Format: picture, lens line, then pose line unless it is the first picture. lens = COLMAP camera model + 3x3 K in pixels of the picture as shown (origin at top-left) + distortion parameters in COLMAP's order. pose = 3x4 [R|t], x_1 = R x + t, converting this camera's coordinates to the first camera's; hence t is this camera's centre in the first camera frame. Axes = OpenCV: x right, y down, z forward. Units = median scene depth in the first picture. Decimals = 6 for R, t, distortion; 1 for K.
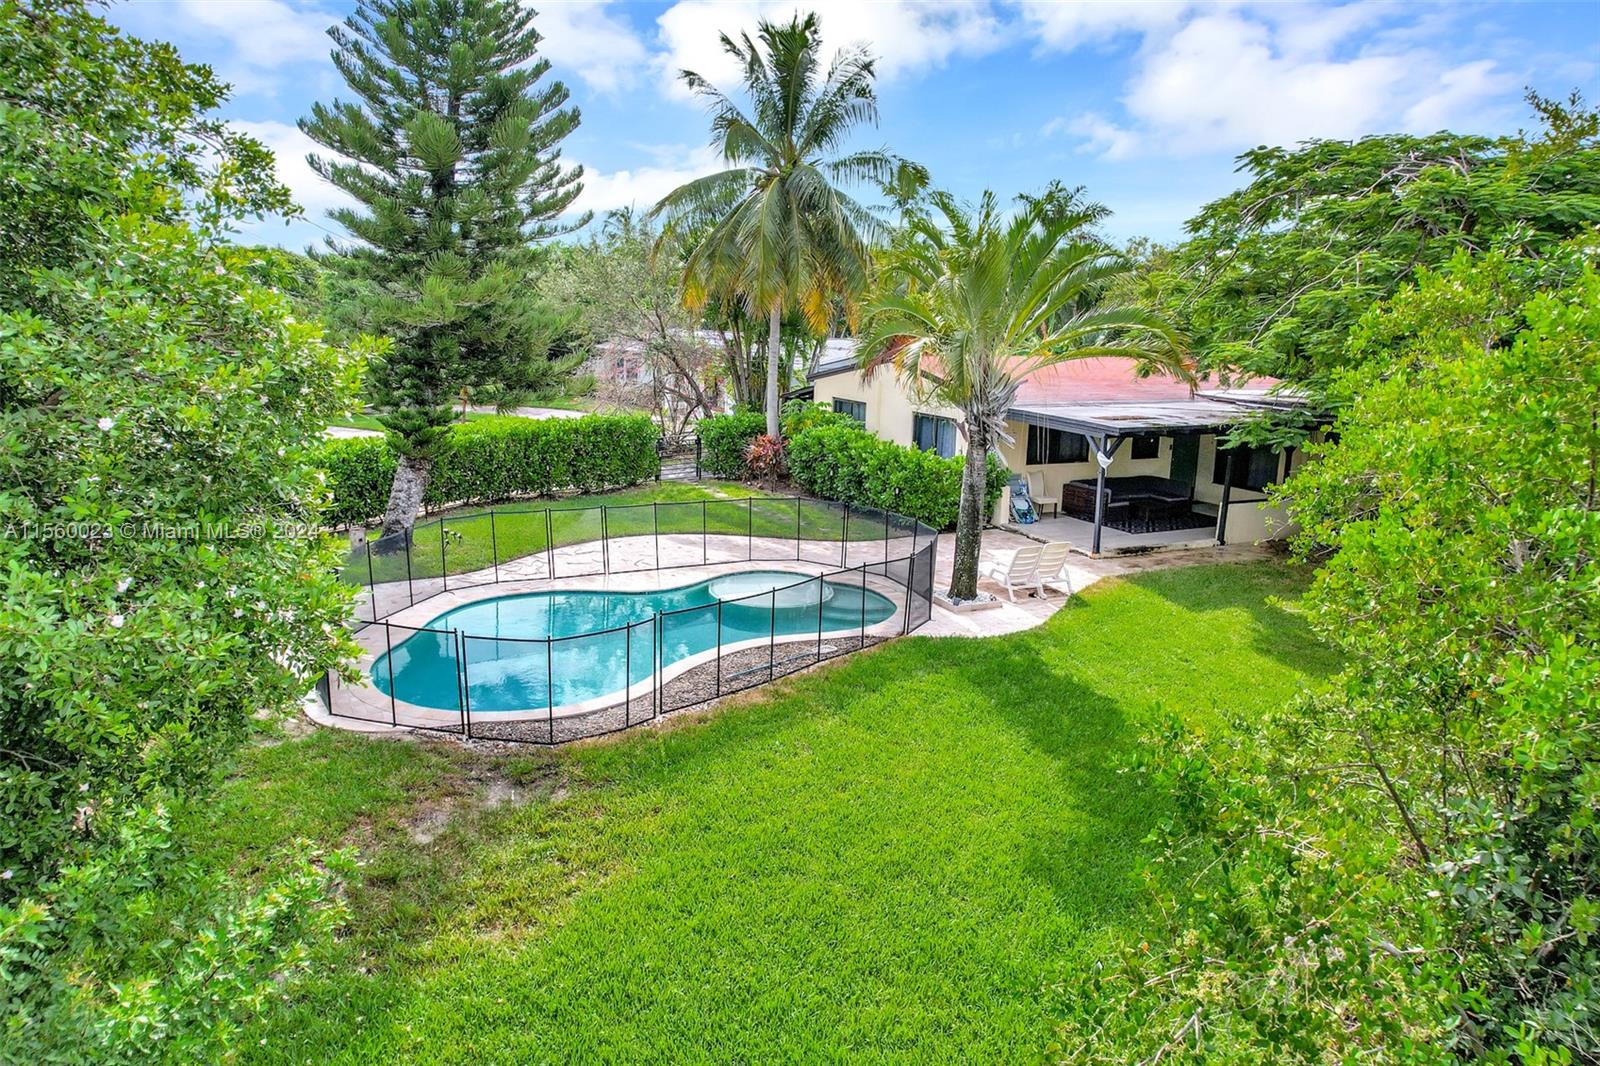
lens RADIAL K [[1040.7, 0, 801.5], [0, 1040.7, 533.4], [0, 0, 1]] dist [-0.062603, -0.000809]
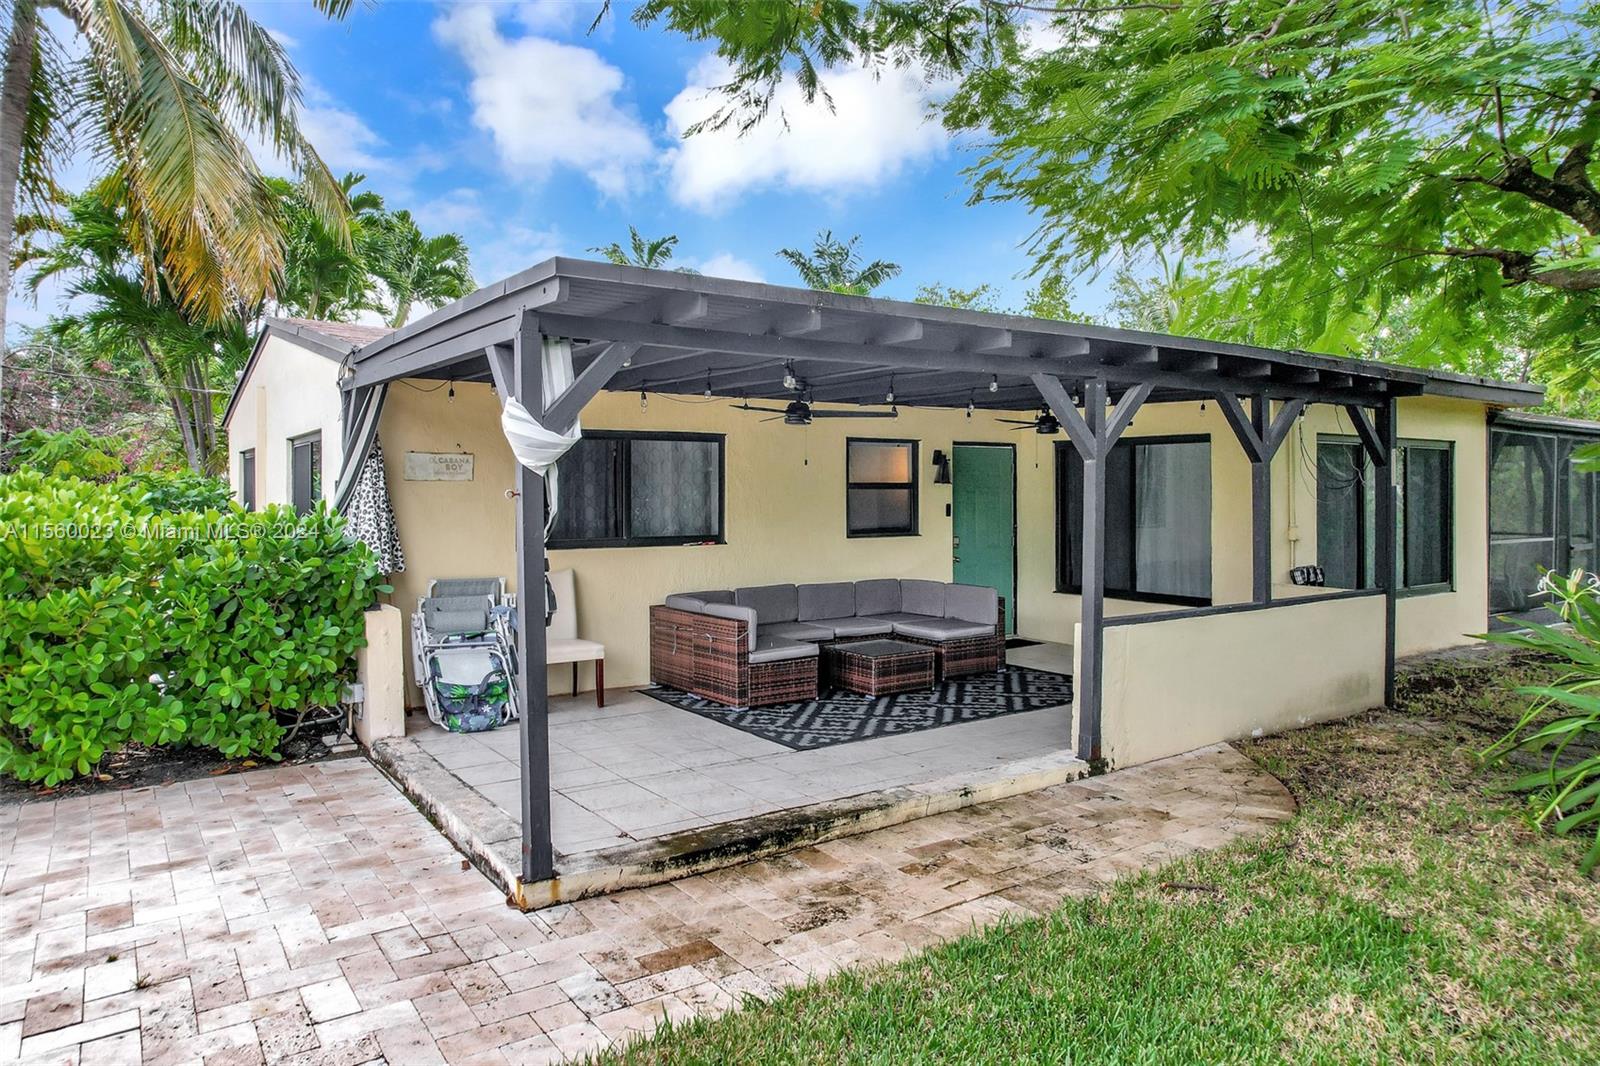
lens RADIAL K [[1040.7, 0, 800.6], [0, 1040.7, 530.2], [0, 0, 1]] dist [-0.062603, -0.000809]
pose [[0.991079, -0.032612, 0.129223, 0.267699], [0.053561, 0.985317, -0.162117, -0.012605], [-0.122039, 0.167592, 0.978274, 0.657229]]
